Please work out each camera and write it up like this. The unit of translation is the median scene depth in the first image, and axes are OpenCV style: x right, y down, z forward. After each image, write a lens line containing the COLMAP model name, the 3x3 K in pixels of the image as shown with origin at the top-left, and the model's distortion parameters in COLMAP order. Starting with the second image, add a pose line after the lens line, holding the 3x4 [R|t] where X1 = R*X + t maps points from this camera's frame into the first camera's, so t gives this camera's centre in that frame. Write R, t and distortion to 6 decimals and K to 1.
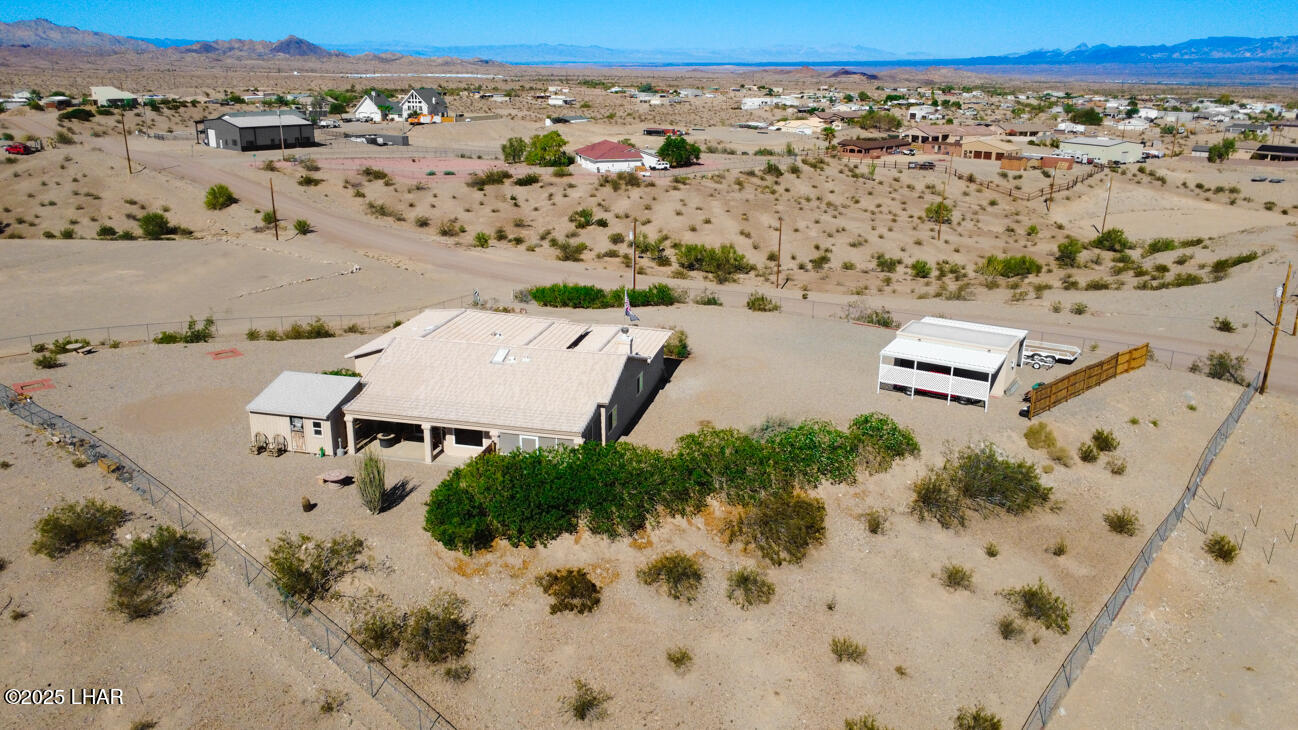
lens RADIAL K [[982.8, 0, 646.6], [0, 982.8, 364.1], [0, 0, 1]] dist [0.005384, -0.006156]
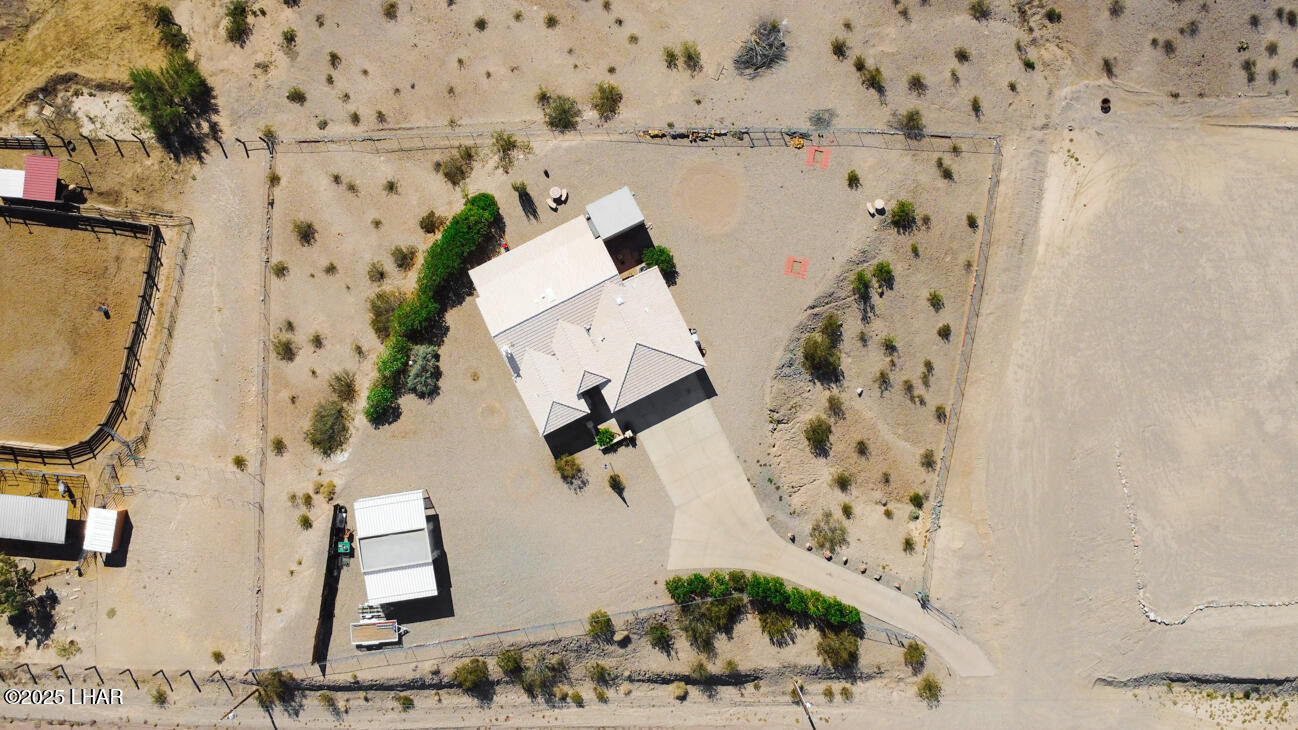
lens RADIAL K [[1039.2, 0, 648.5], [0, 1039.2, 362.8], [0, 0, 1]] dist [0.005977, -0.007811]
pose [[-0.768933, 0.639261, -0.009326, -0.057635], [-0.199713, -0.226316, 0.953360, -0.568884], [0.607336, 0.734933, 0.301691, 0.191934]]
